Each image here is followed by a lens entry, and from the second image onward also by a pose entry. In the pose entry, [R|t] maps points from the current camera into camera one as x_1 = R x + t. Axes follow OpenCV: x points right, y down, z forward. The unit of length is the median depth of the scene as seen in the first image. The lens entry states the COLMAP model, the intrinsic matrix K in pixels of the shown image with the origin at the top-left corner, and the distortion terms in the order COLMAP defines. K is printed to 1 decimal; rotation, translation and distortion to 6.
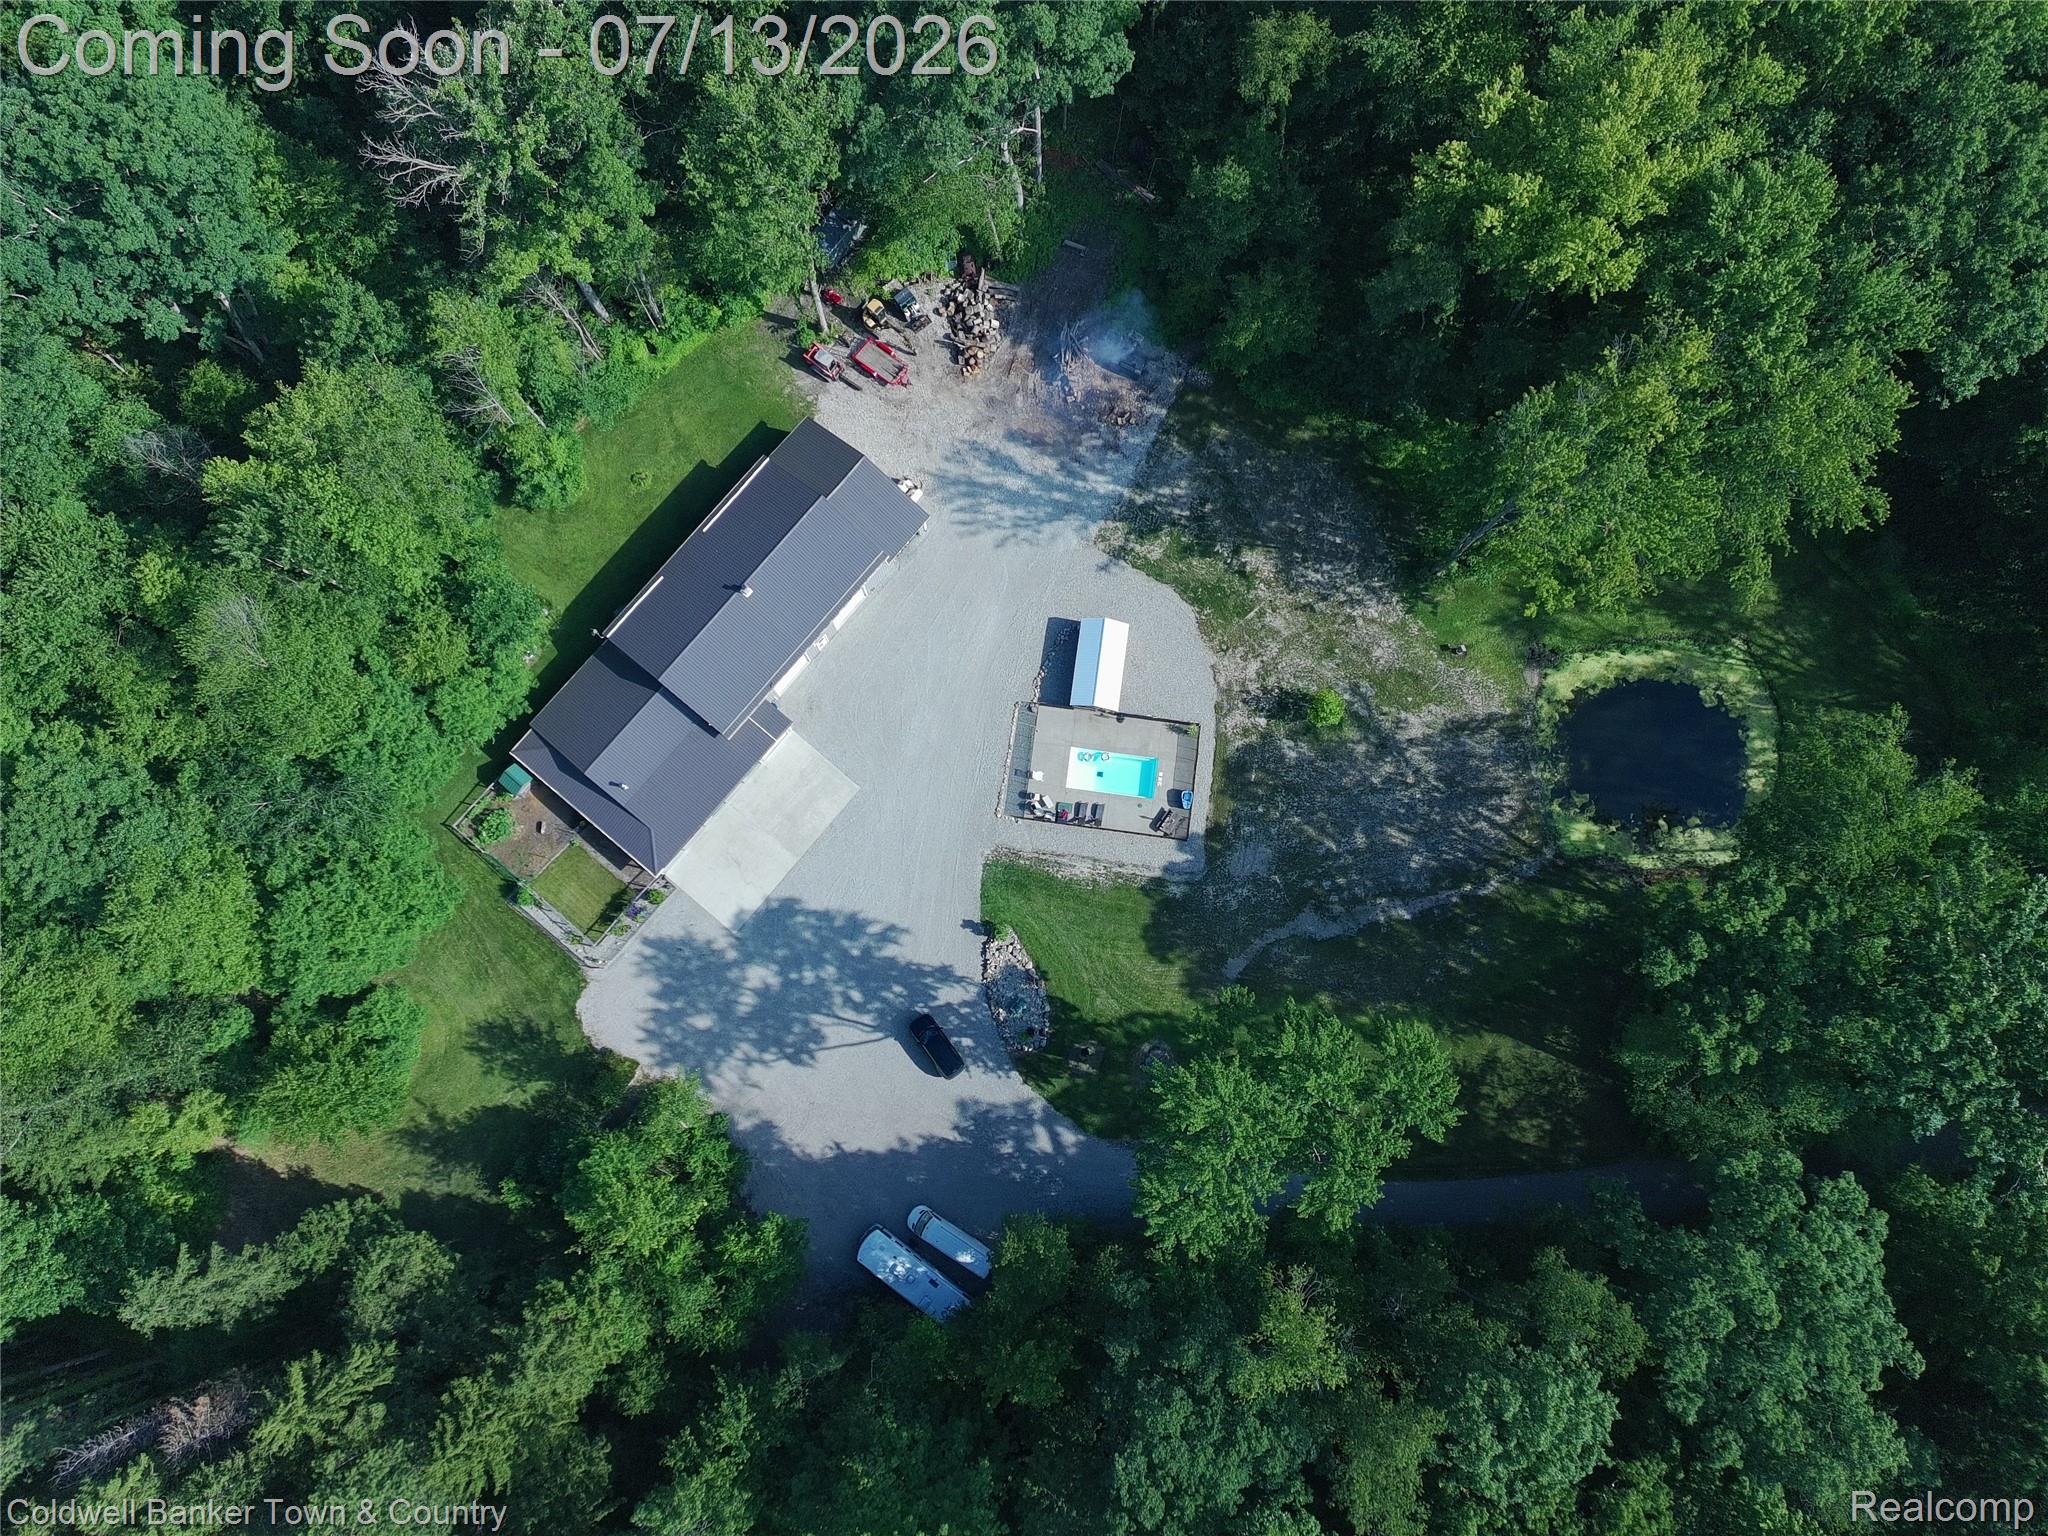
lens RADIAL K [[1590.3, 0, 1032.5], [0, 1590.3, 774.2], [0, 0, 1]] dist [0.062455, 0.001029]
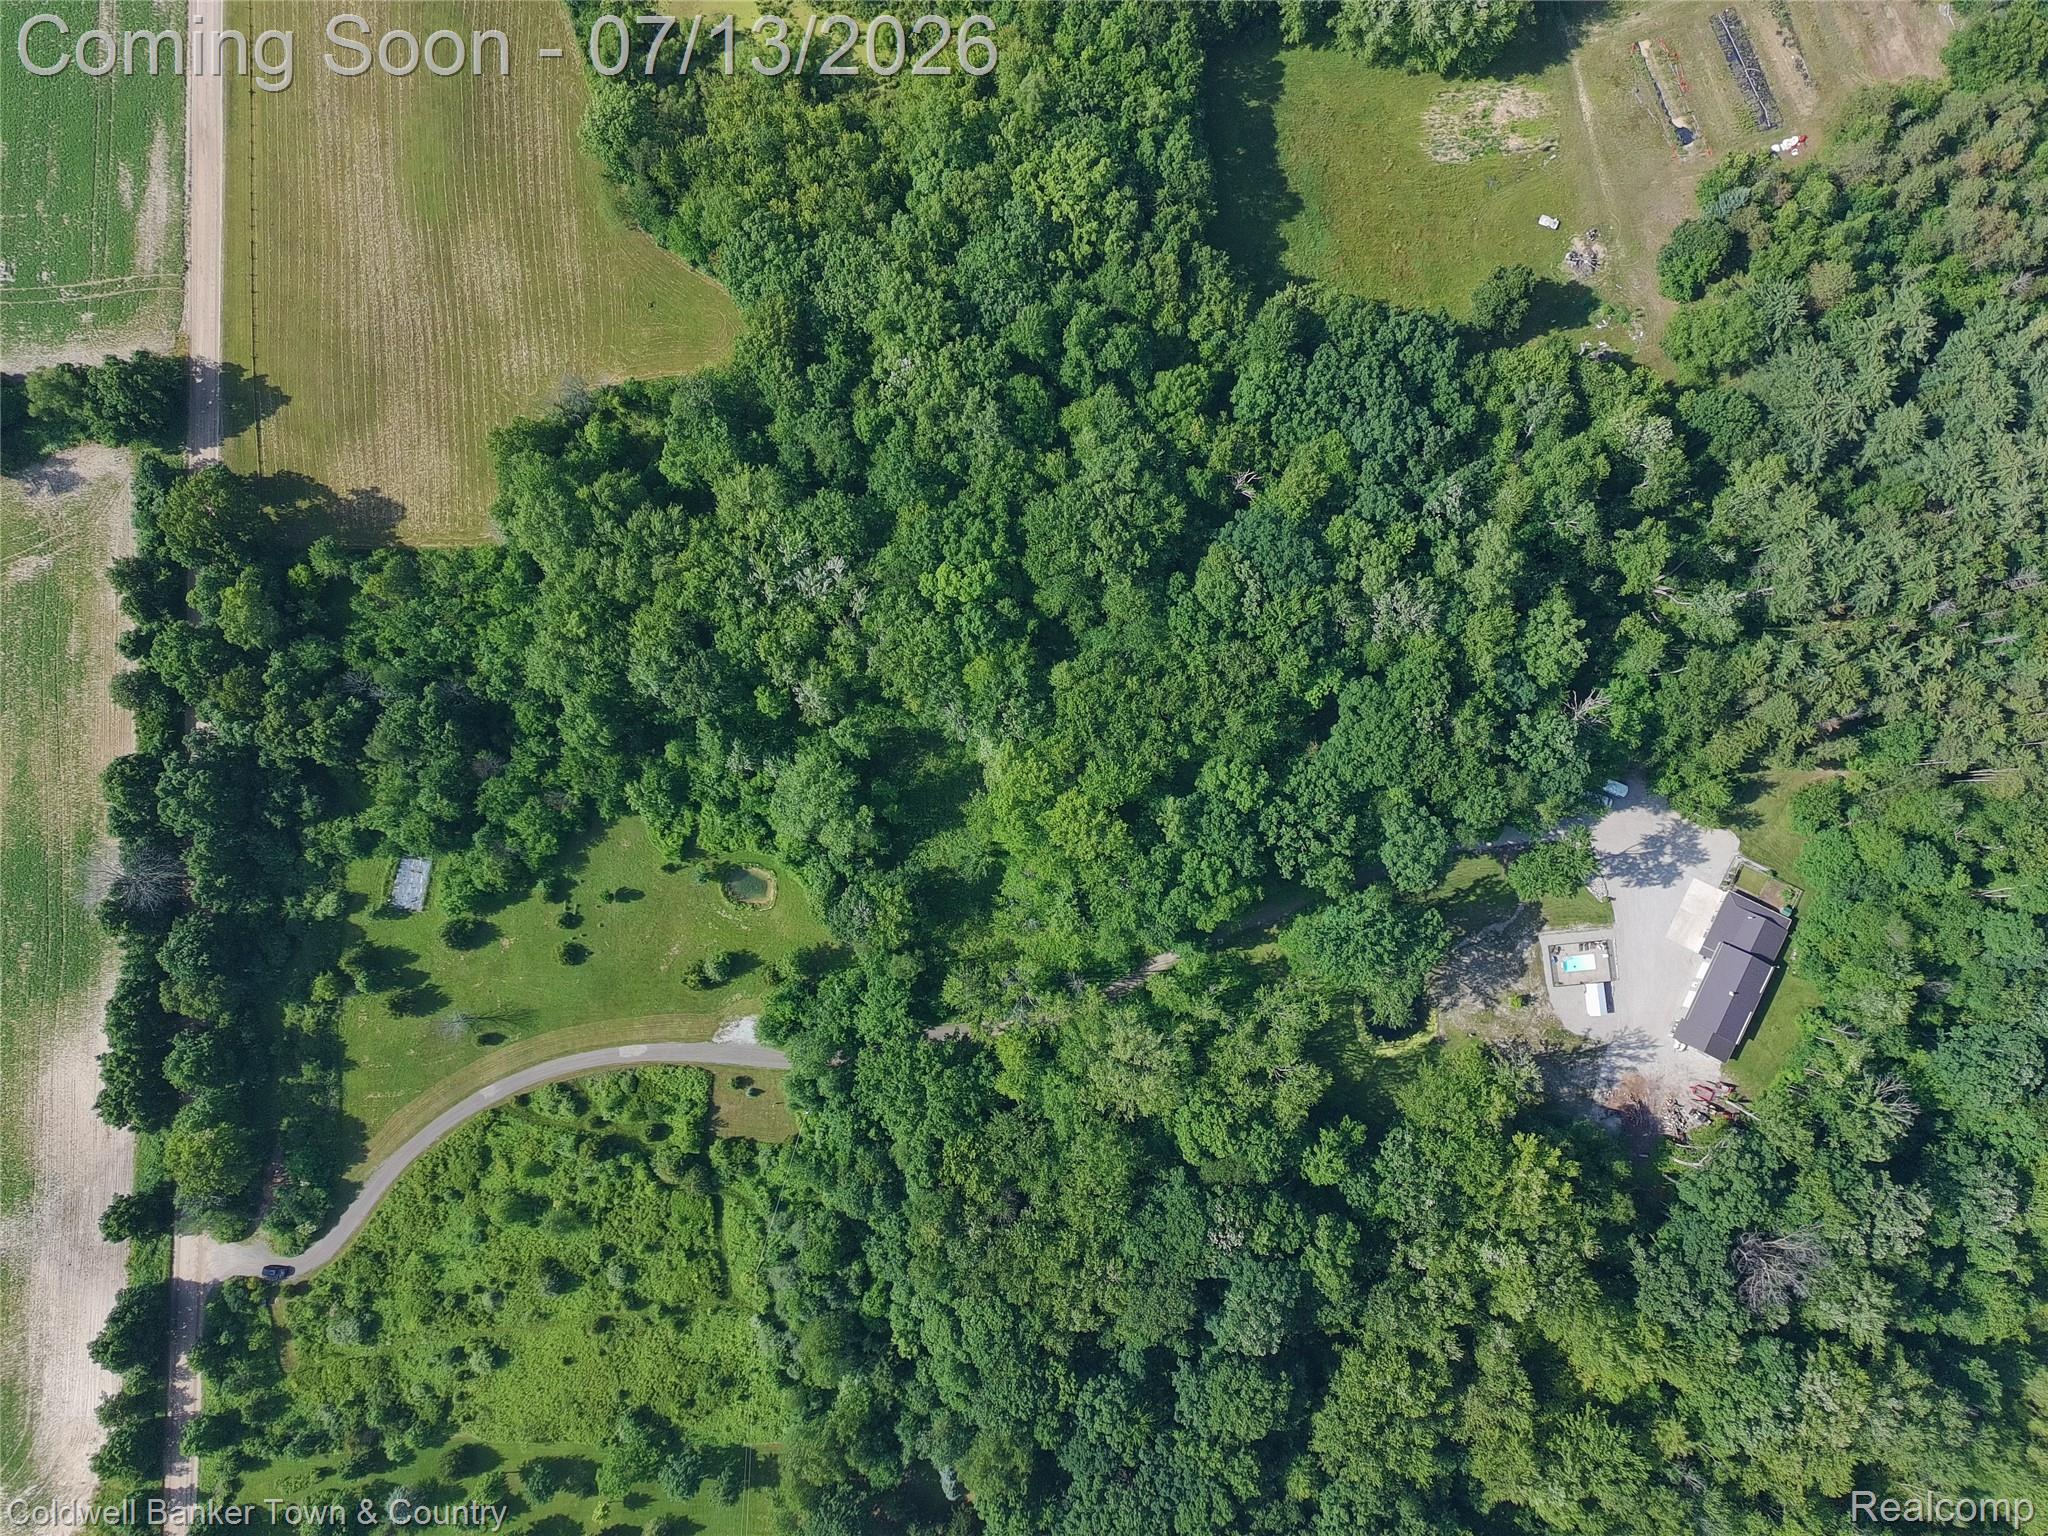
lens RADIAL K [[1590.3, 0, 1033.6], [0, 1590.3, 765.2], [0, 0, 1]] dist [0.062455, 0.001029]
pose [[-0.971686, 0.235374, -0.020614, 0.996481], [-0.234632, -0.950980, 0.201455, -0.013256], [0.027814, 0.200588, 0.979281, -1.946221]]
